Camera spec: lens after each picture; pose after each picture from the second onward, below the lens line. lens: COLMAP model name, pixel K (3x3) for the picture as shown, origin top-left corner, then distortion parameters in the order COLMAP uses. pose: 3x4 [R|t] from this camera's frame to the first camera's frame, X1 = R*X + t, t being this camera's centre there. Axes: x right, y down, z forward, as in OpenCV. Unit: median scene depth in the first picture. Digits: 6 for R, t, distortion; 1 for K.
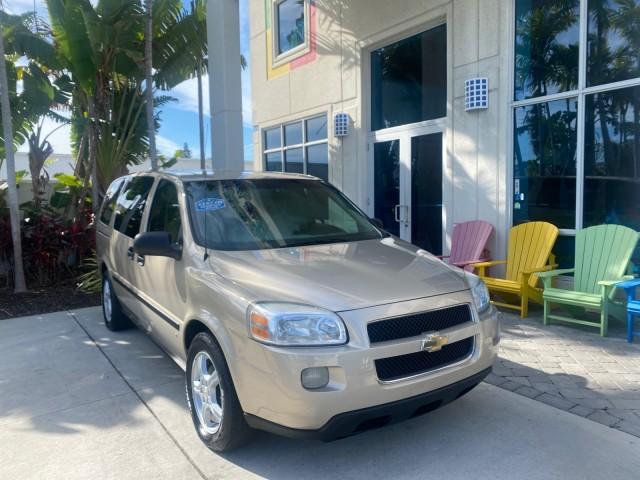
lens RADIAL K [[492.2, 0, 316.4], [0, 492.2, 241.1], [0, 0, 1]] dist [0.004775, -0.002381]
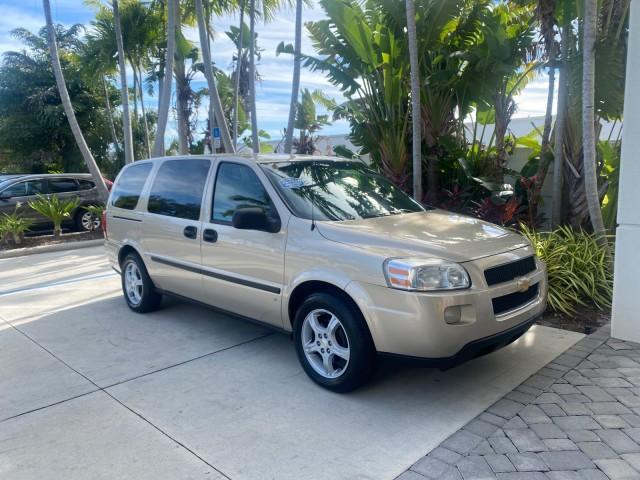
lens RADIAL K [[499.0, 0, 320.4], [0, 499.0, 238.5], [0, 0, 1]] dist [0.001715, -0.004208]
pose [[0.181665, 0.141295, -0.973157, 0.253490], [-0.069969, 0.988972, 0.130530, -0.055544], [0.980868, 0.044378, 0.189547, 0.512740]]
